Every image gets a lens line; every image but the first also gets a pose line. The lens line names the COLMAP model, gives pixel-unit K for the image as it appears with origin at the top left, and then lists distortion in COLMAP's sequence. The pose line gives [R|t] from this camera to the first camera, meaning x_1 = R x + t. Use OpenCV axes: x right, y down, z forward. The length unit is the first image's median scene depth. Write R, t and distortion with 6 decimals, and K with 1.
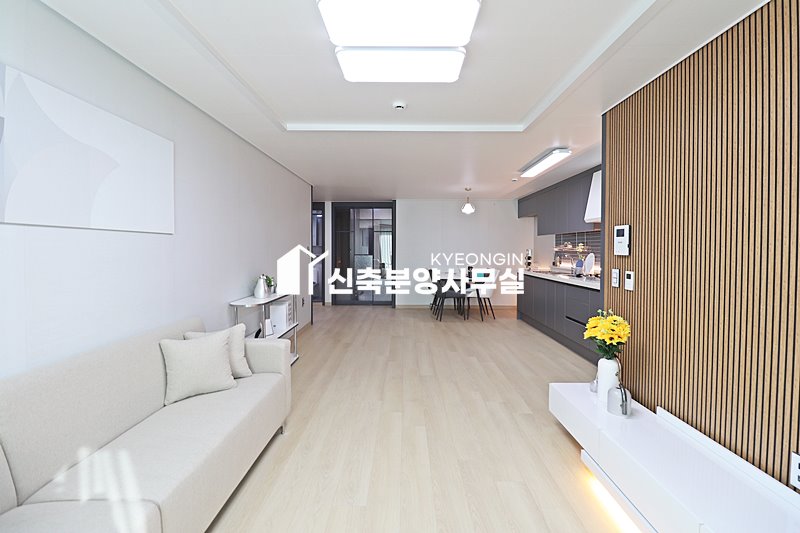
lens RADIAL K [[370.6, 0, 400.7], [0, 370.6, 256.8], [0, 0, 1]] dist [-0.016372, -0.000965]
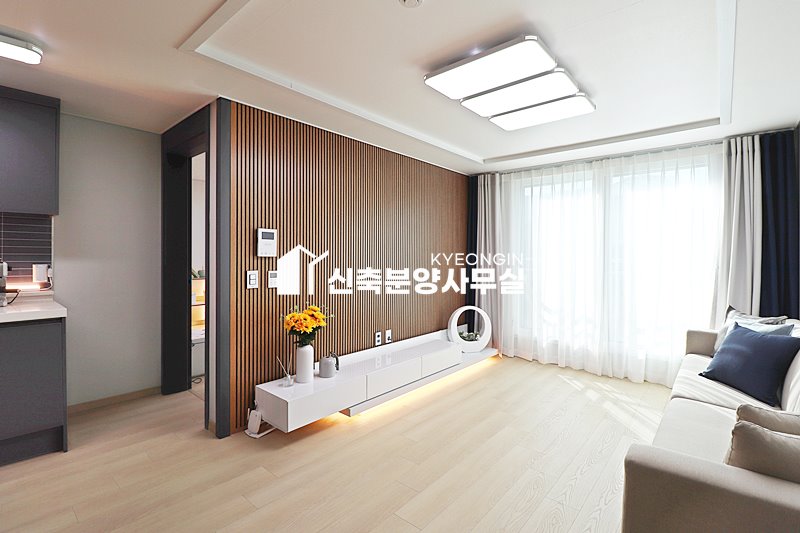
lens RADIAL K [[374.5, 0, 400.6], [0, 374.5, 259.1], [0, 0, 1]] dist [0.000604, -0.011800]
pose [[-0.769854, -0.017140, 0.637990, -0.324231], [0.005082, 0.999443, 0.032983, -0.025482], [-0.638200, 0.028634, -0.769338, 1.314733]]
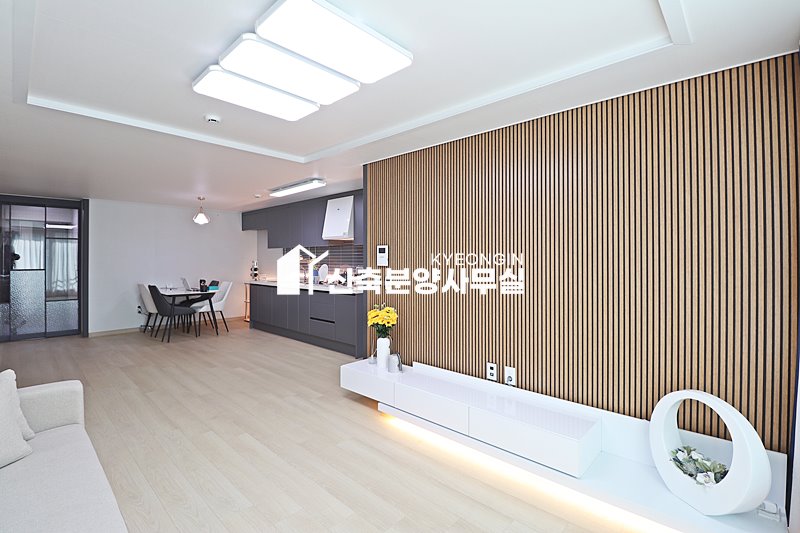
lens RADIAL K [[370.6, 0, 400.7], [0, 370.6, 256.8], [0, 0, 1]] dist [-0.016372, -0.000965]
pose [[0.672091, 0.003841, 0.740458, -0.360462], [0.017807, 0.999614, -0.021349, -0.006483], [-0.740254, 0.027533, 0.671763, -0.029496]]
